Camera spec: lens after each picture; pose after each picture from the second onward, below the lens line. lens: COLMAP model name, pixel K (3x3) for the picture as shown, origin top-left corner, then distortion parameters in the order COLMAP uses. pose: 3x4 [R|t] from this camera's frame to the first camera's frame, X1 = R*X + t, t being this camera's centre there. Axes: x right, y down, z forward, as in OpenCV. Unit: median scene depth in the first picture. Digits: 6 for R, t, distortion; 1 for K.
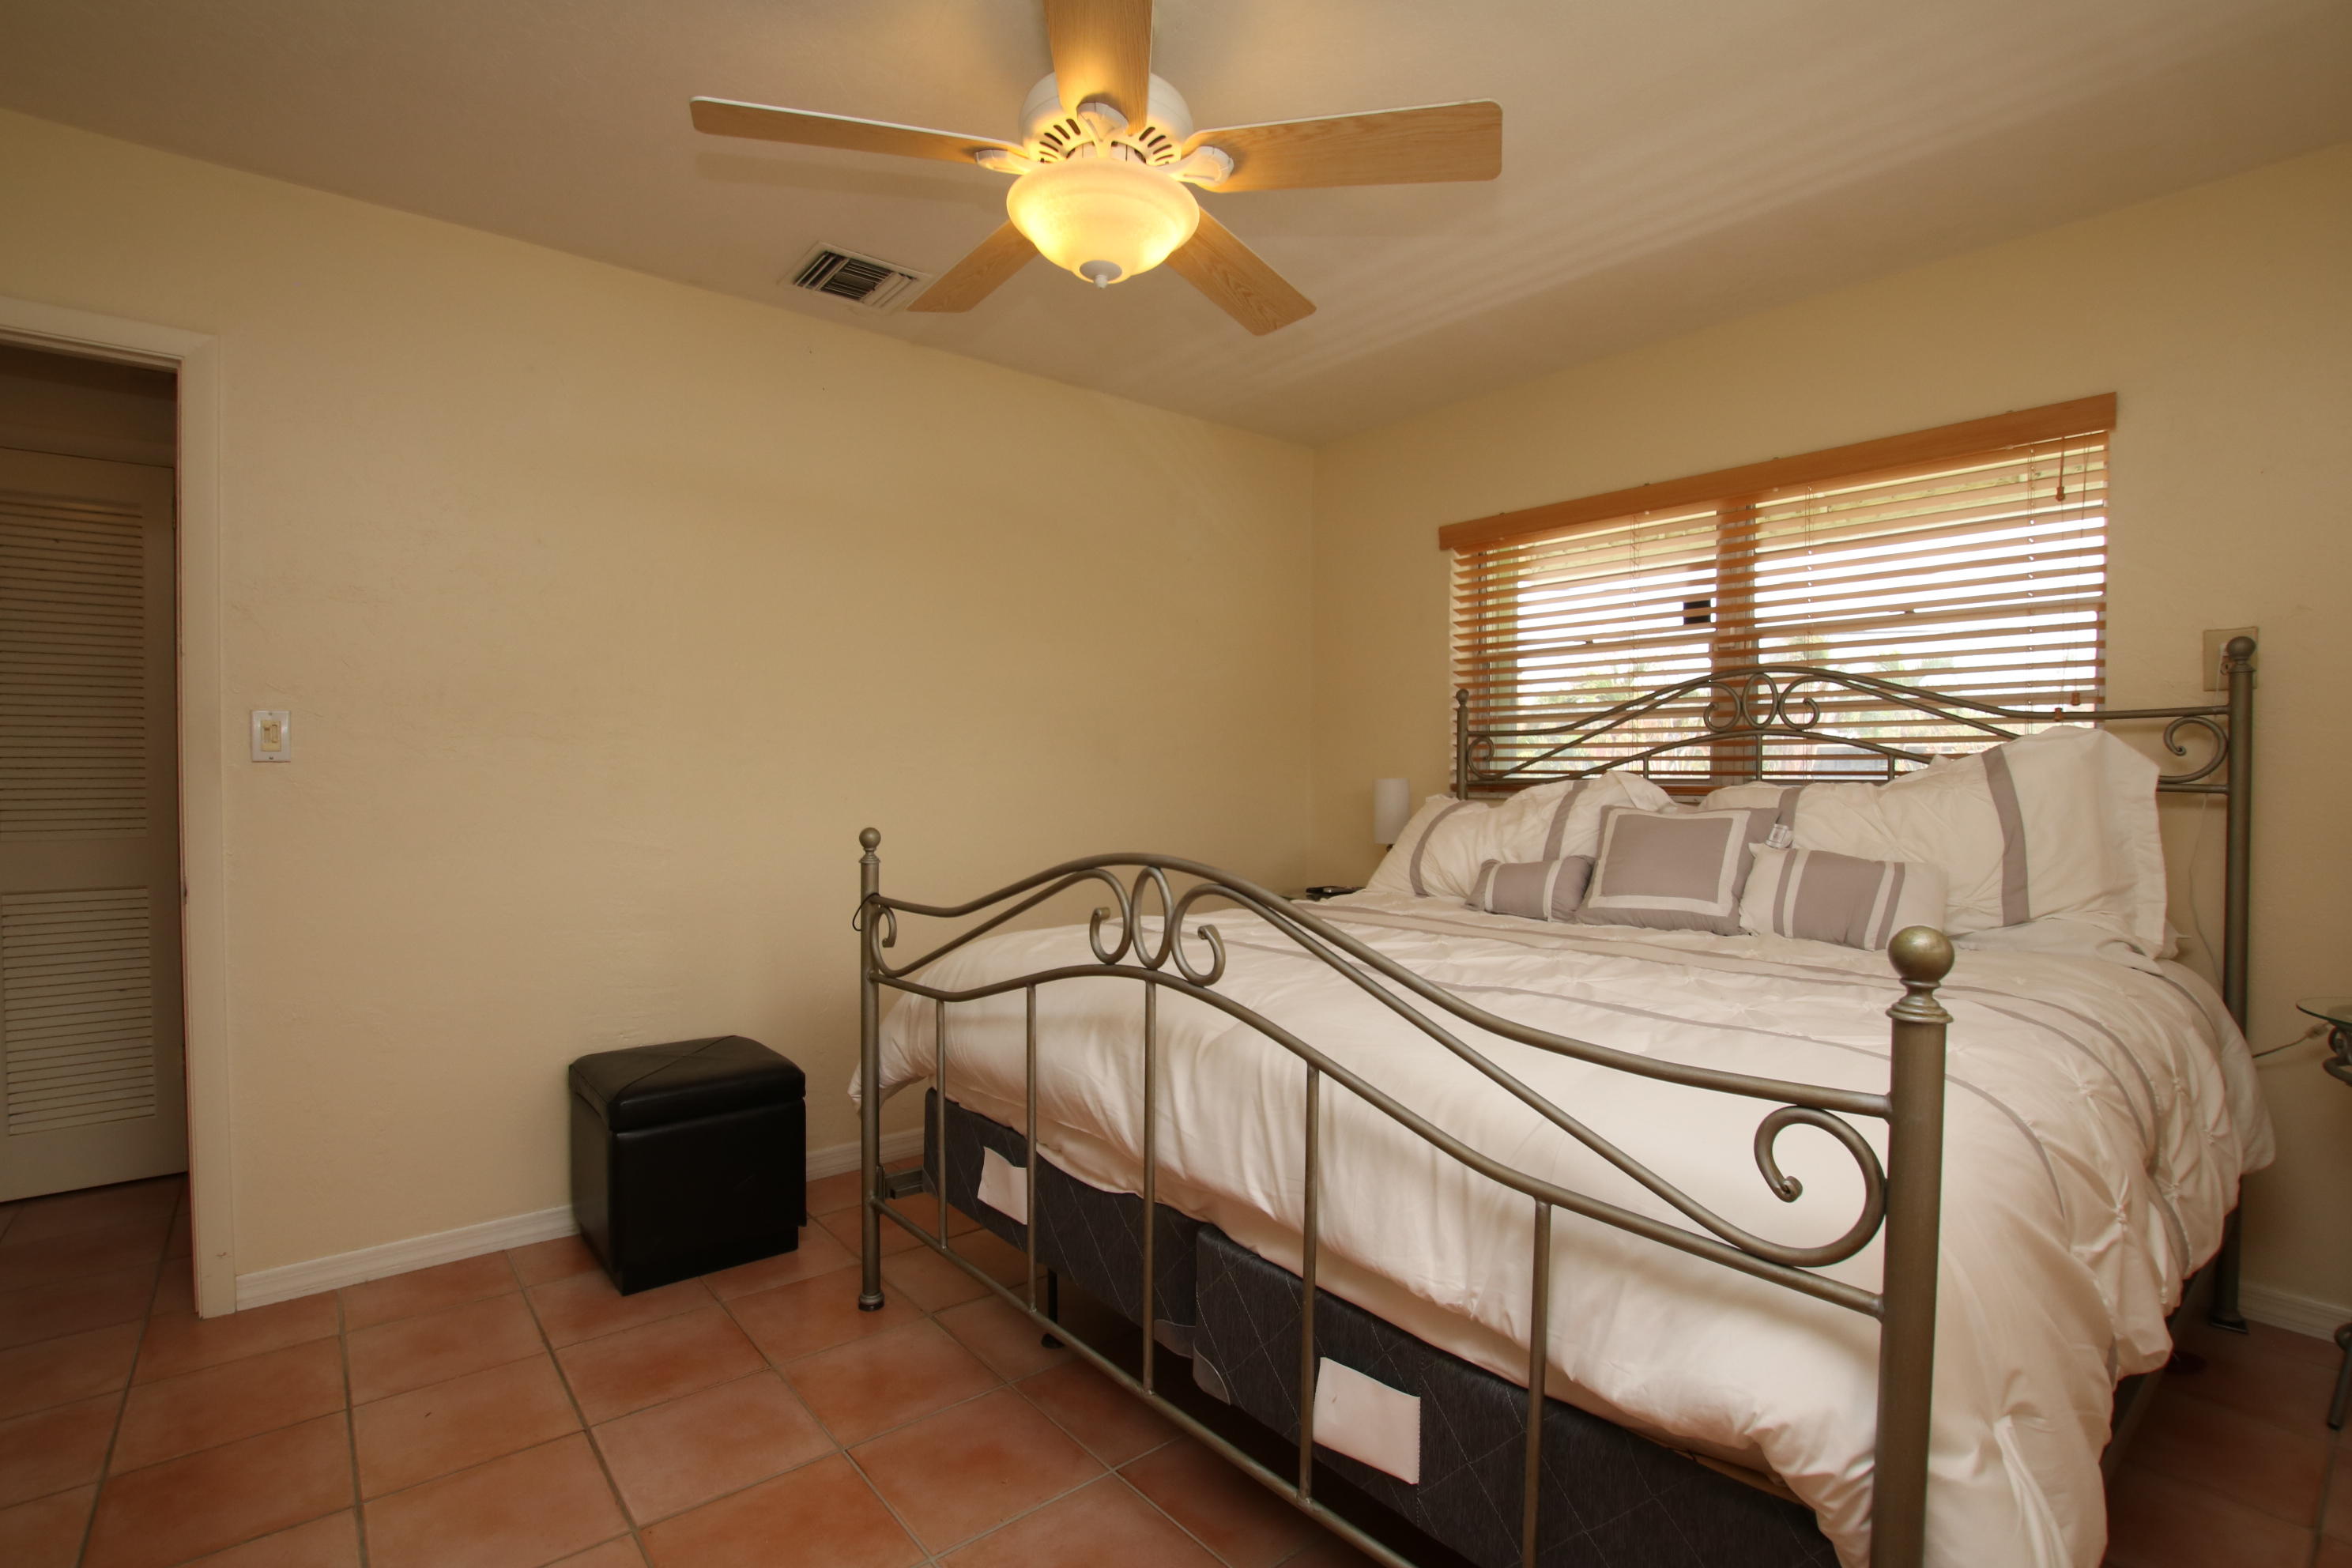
lens RADIAL K [[1097.9, 0, 1175.9], [0, 1097.9, 797.6], [0, 0, 1]] dist [-0.037369, 0.006145]
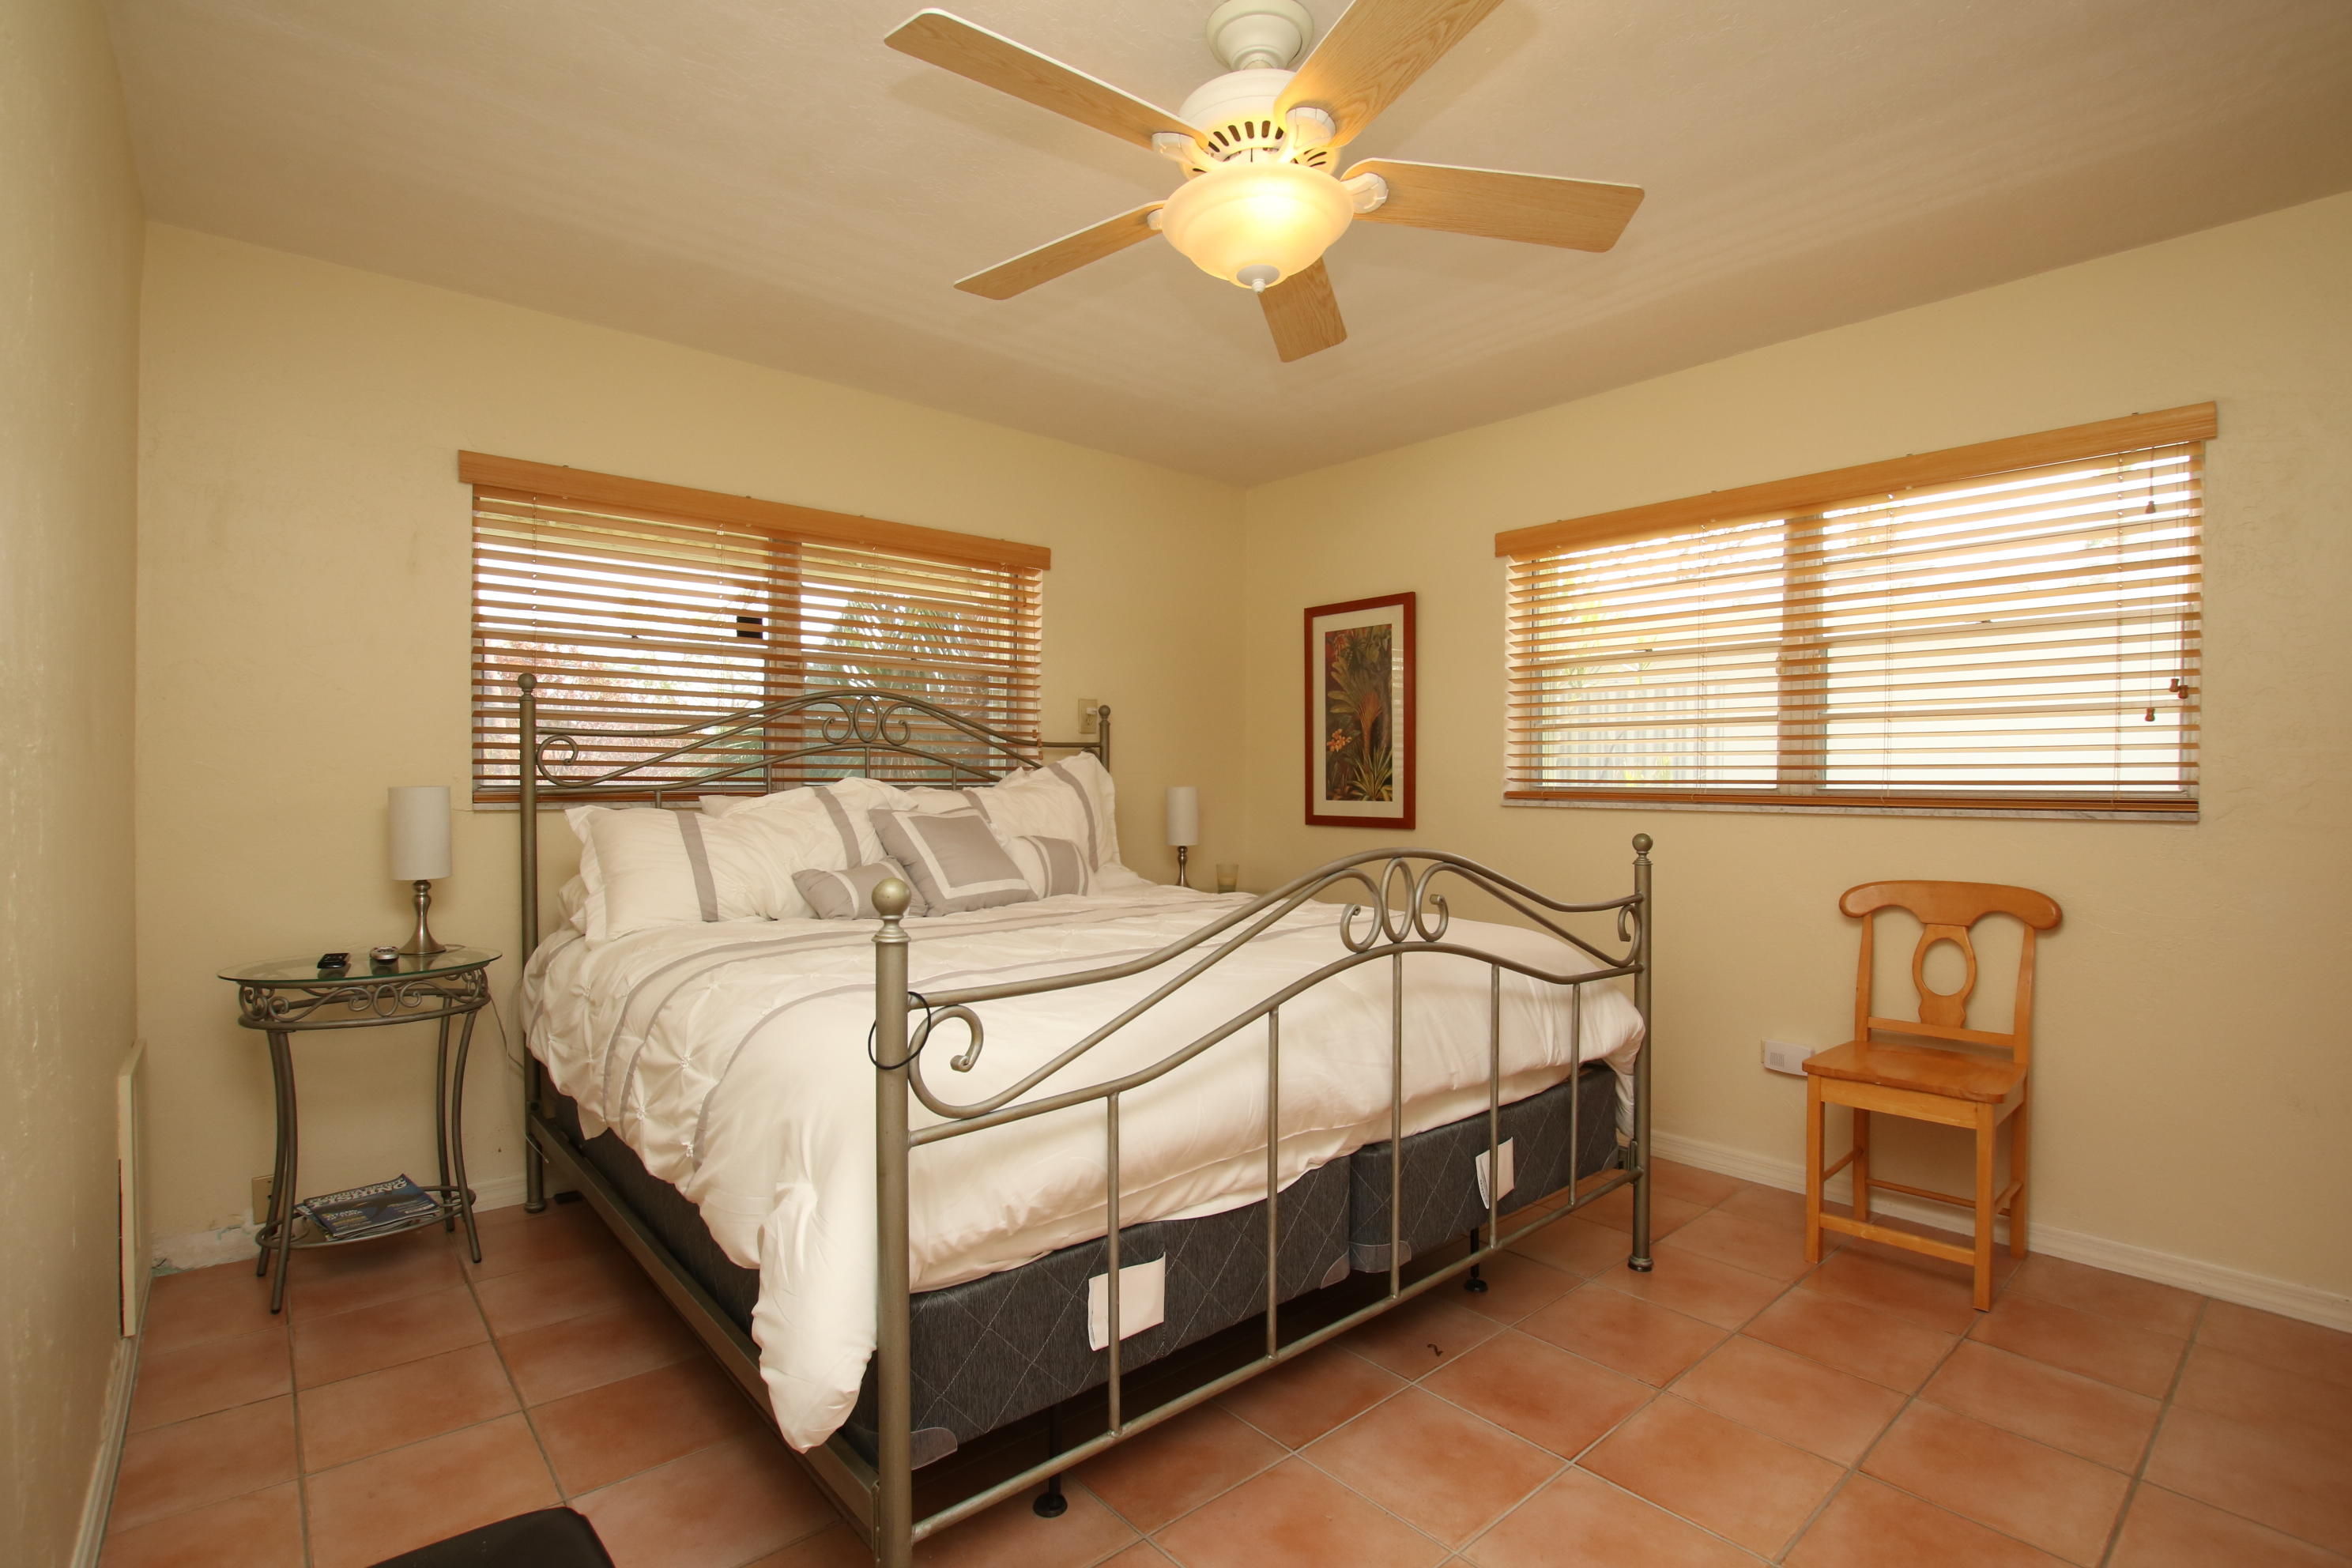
lens RADIAL K [[1097.9, 0, 1175.9], [0, 1097.9, 797.6], [0, 0, 1]] dist [-0.037369, 0.006145]
pose [[-0.026335, -0.017117, 0.999507, -0.605462], [0.021035, 0.999623, 0.017673, -0.015548], [-0.999432, 0.021491, -0.025965, 0.627685]]
